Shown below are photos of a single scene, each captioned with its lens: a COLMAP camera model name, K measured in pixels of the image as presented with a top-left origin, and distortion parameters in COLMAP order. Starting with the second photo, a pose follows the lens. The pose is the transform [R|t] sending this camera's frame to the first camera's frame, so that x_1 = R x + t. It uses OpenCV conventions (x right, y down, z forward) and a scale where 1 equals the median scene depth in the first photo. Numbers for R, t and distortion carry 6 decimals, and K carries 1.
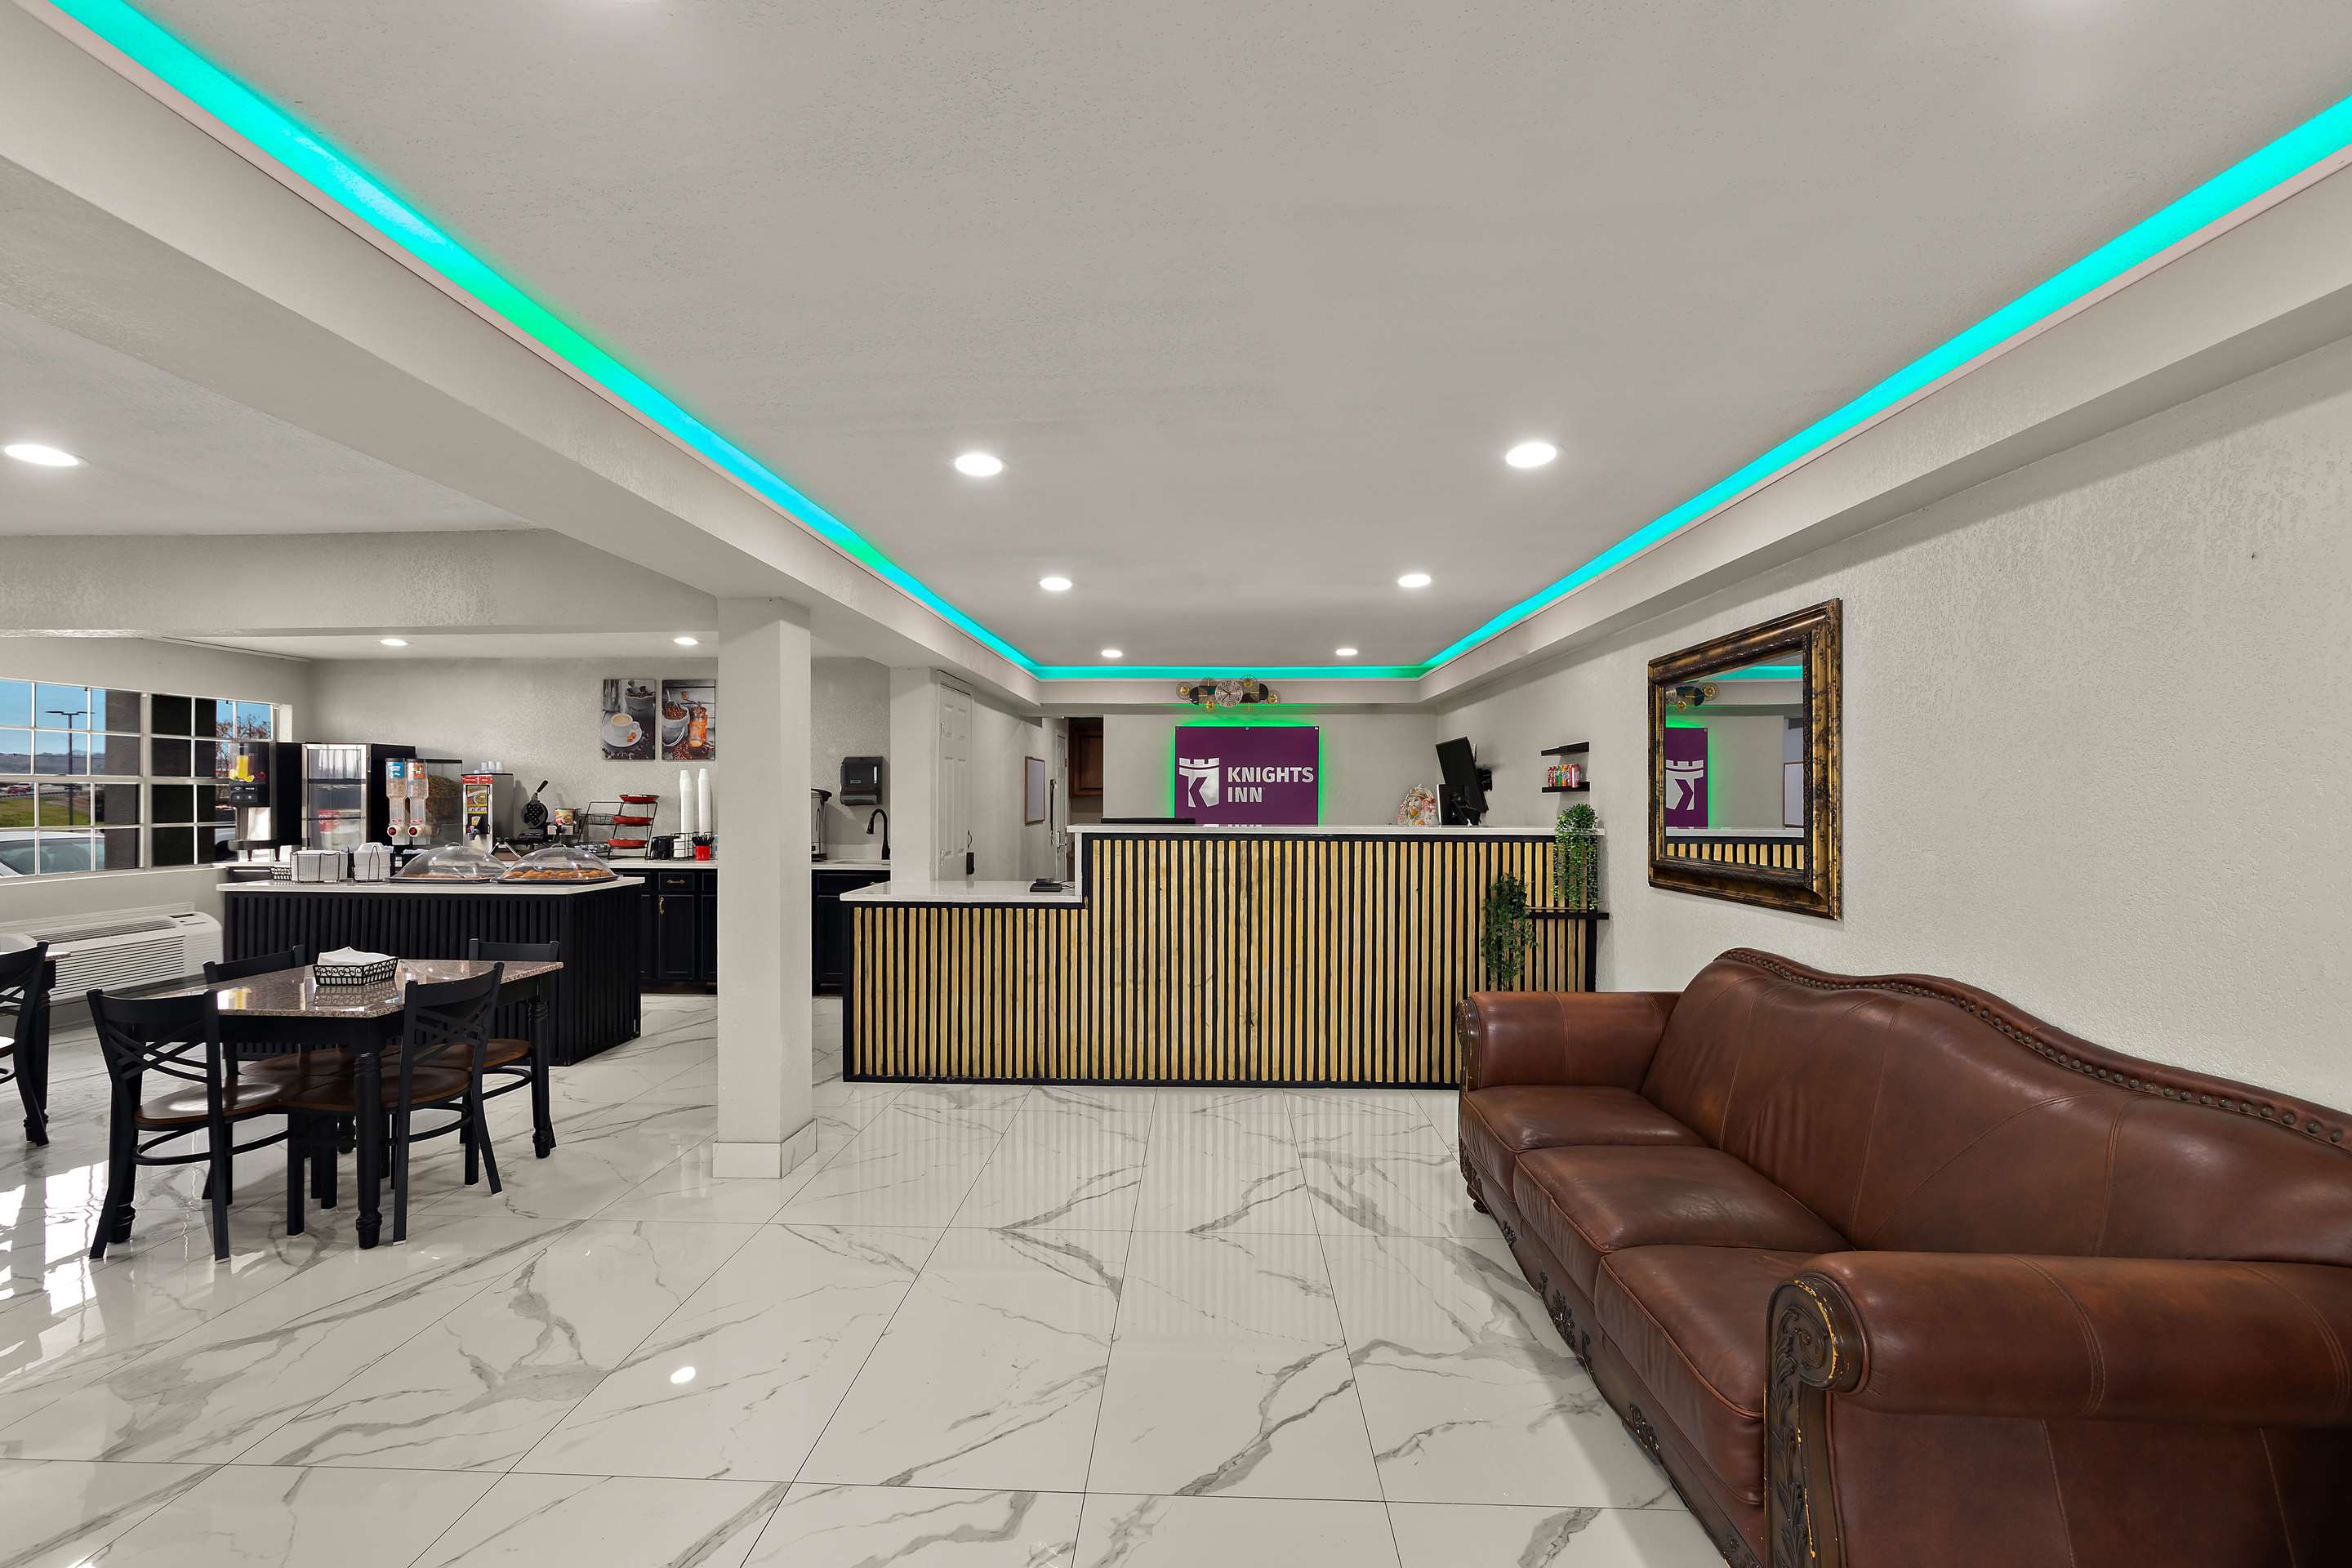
lens RADIAL K [[984.4, 0, 1180.0], [0, 984.4, 794.1], [0, 0, 1]] dist [-0.011018, 0.003275]
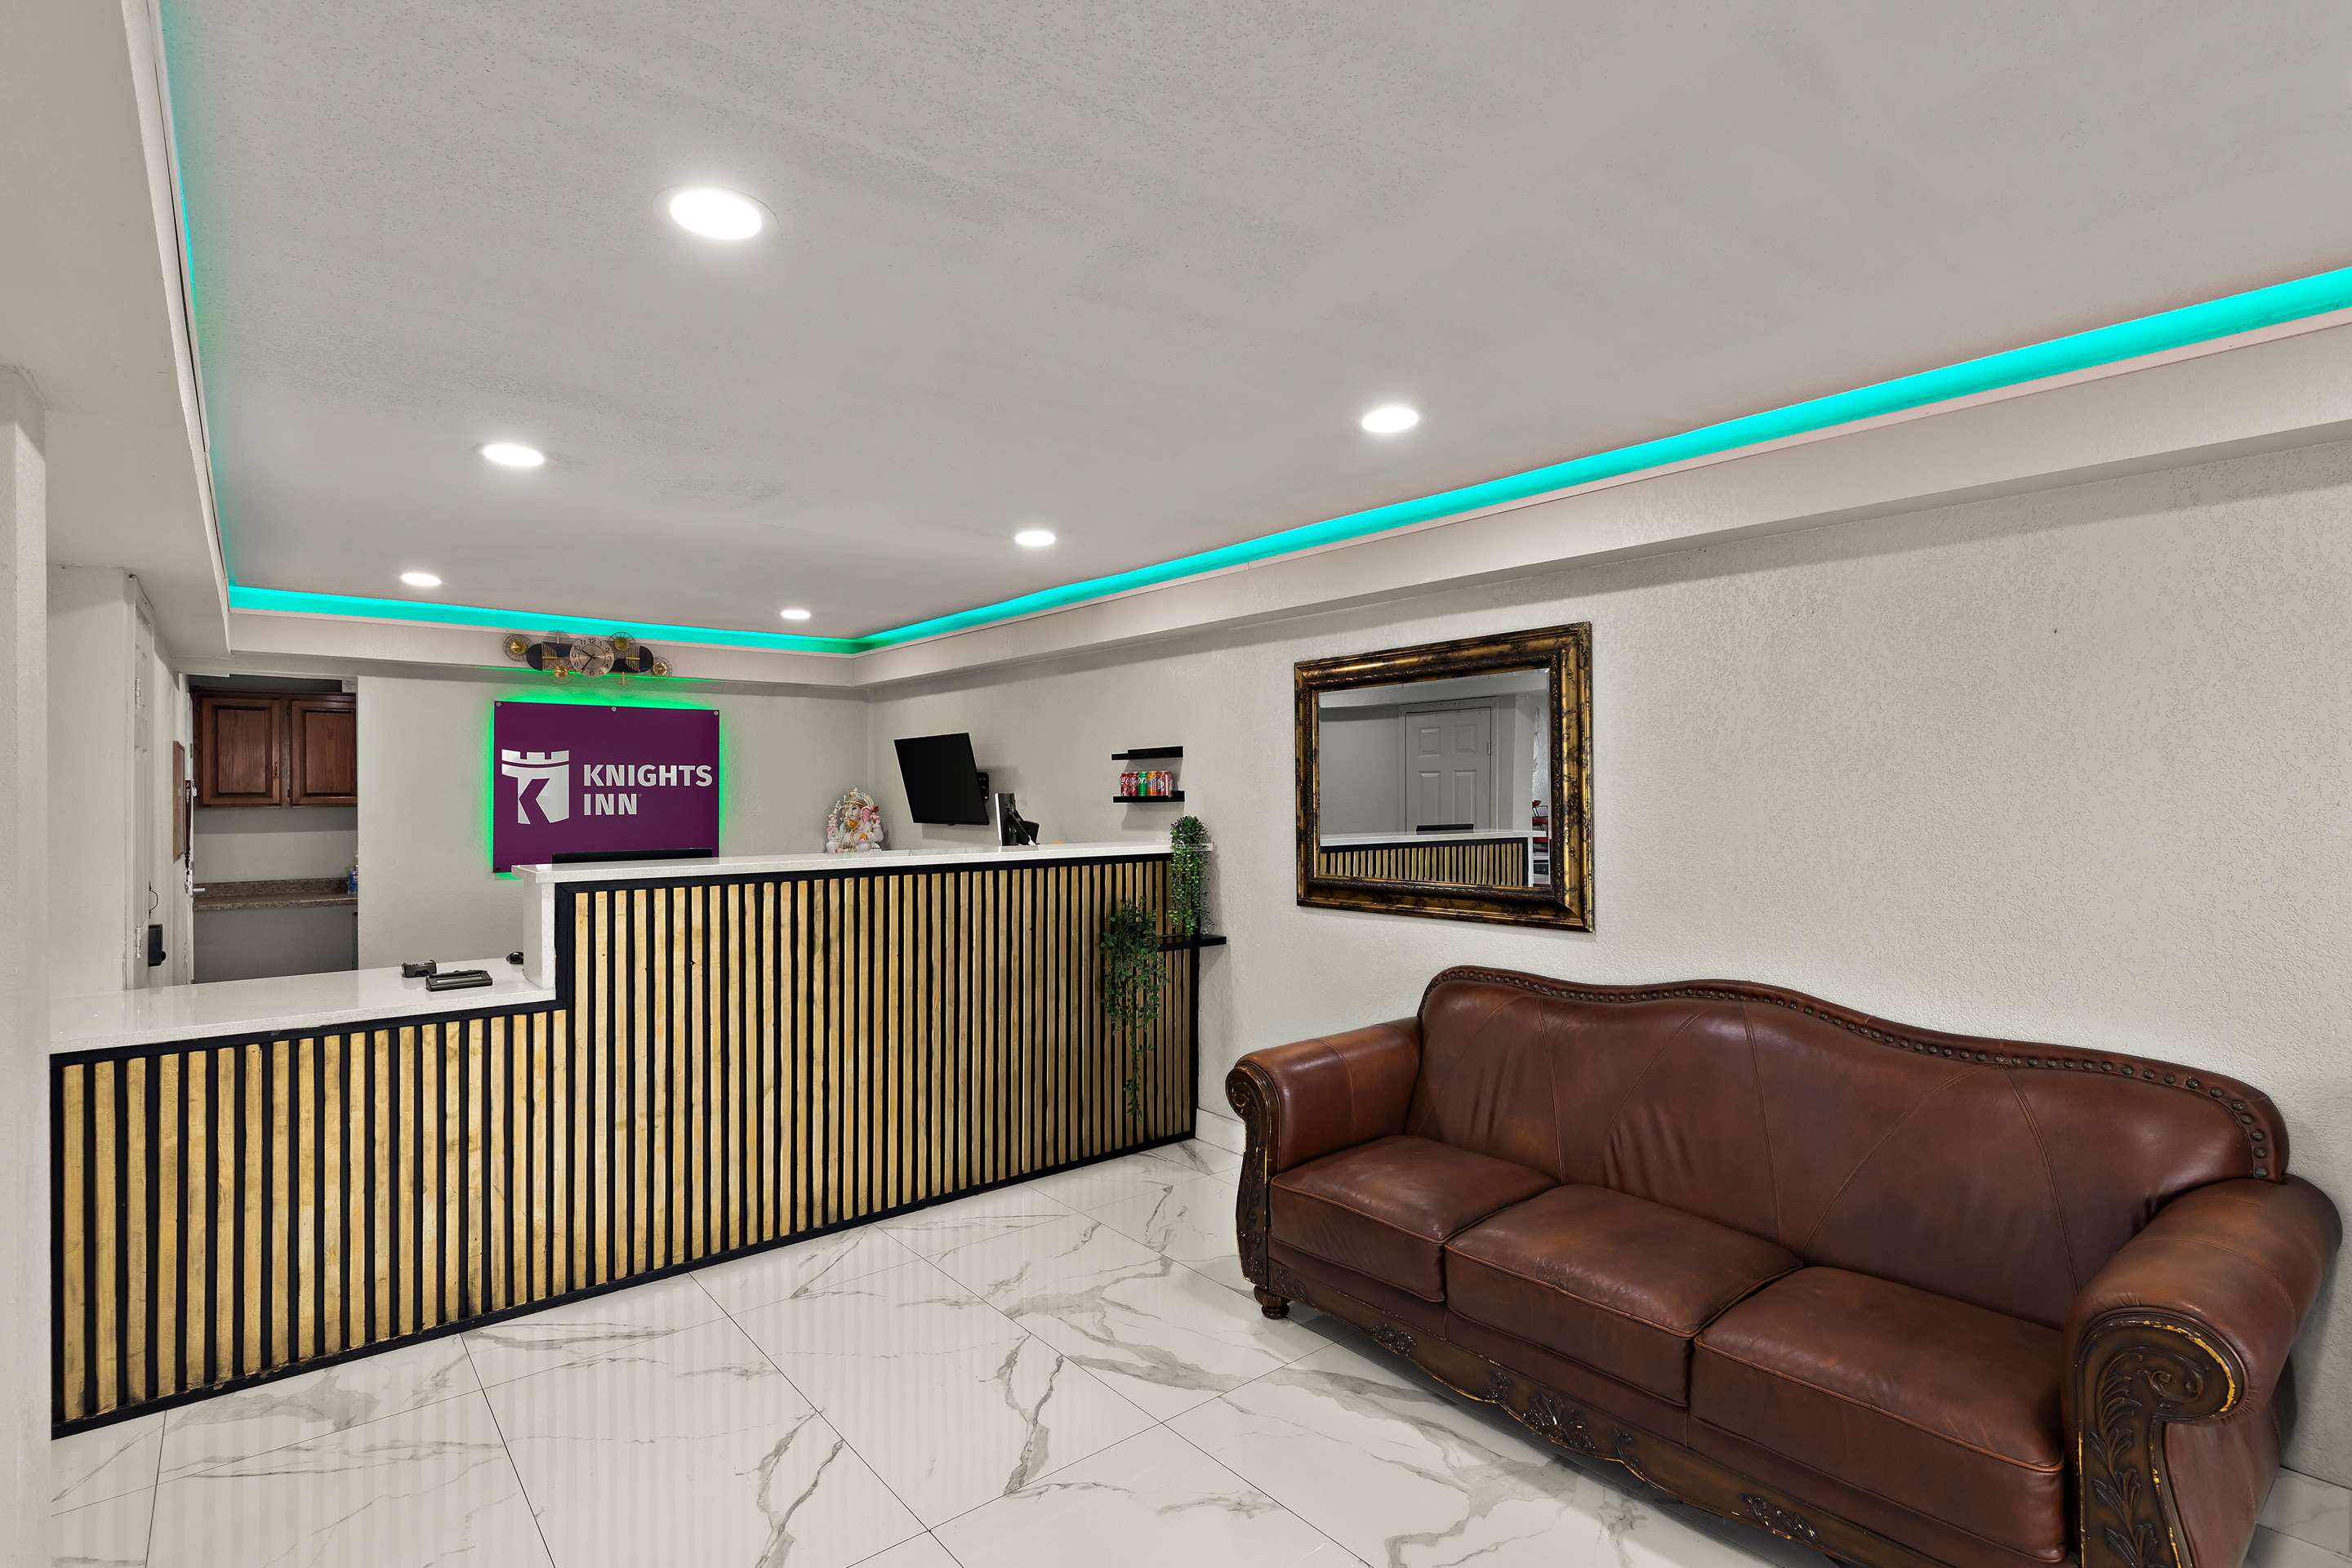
lens RADIAL K [[1117.2, 0, 1180.1], [0, 1117.2, 790.5], [0, 0, 1]] dist [-0.001946, -0.000266]
pose [[0.747211, -0.005299, 0.664566, -0.264091], [0.004385, 0.999986, 0.003043, -0.016266], [-0.664573, 0.000640, 0.747223, 0.244688]]
